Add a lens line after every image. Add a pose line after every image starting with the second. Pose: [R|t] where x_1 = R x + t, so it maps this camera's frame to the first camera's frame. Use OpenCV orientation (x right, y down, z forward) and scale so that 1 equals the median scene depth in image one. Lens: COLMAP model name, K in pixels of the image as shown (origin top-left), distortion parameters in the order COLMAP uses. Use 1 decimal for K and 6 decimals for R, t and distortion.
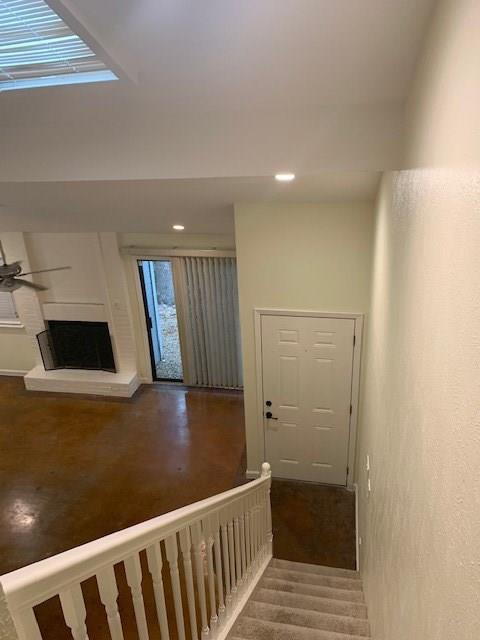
lens RADIAL K [[485.9, 0, 243.6], [0, 485.9, 315.8], [0, 0, 1]] dist [0.080524, -0.119273]
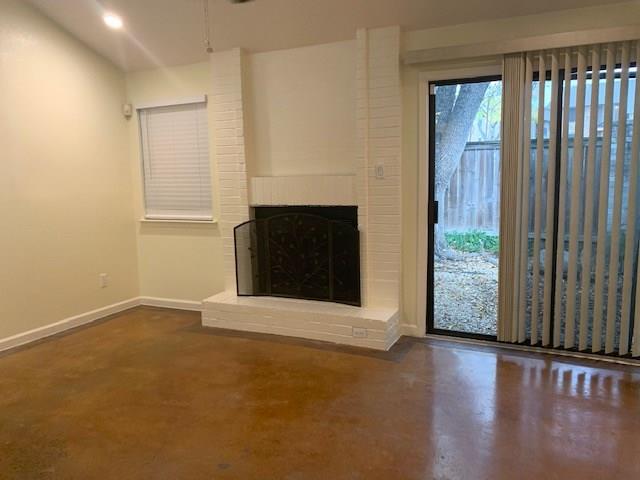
lens RADIAL K [[485.9, 0, 324.4], [0, 485.9, 236.9], [0, 0, 1]] dist [0.080524, -0.119273]
pose [[0.972768, 0.056247, -0.224853, -0.186317], [-0.113729, 0.961127, -0.251597, 0.185535], [0.201960, 0.270318, 0.941350, 0.480057]]
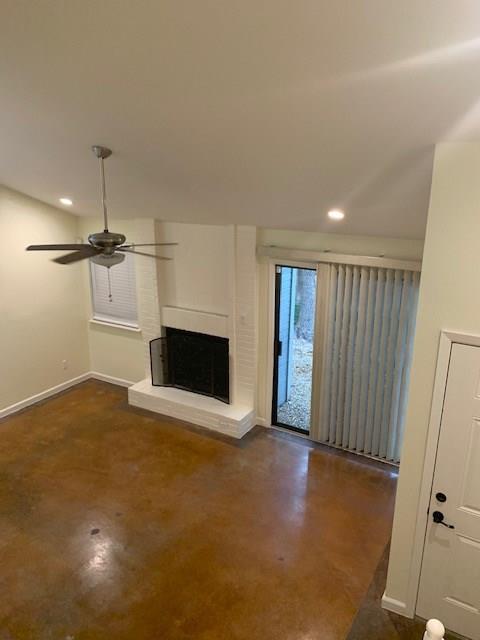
lens RADIAL K [[485.9, 0, 243.6], [0, 485.9, 315.8], [0, 0, 1]] dist [0.080524, -0.119273]
pose [[0.943138, 0.142158, -0.300468, -0.019178], [-0.175471, 0.980649, -0.086819, 0.040578], [0.282312, 0.134605, 0.949832, 0.236294]]
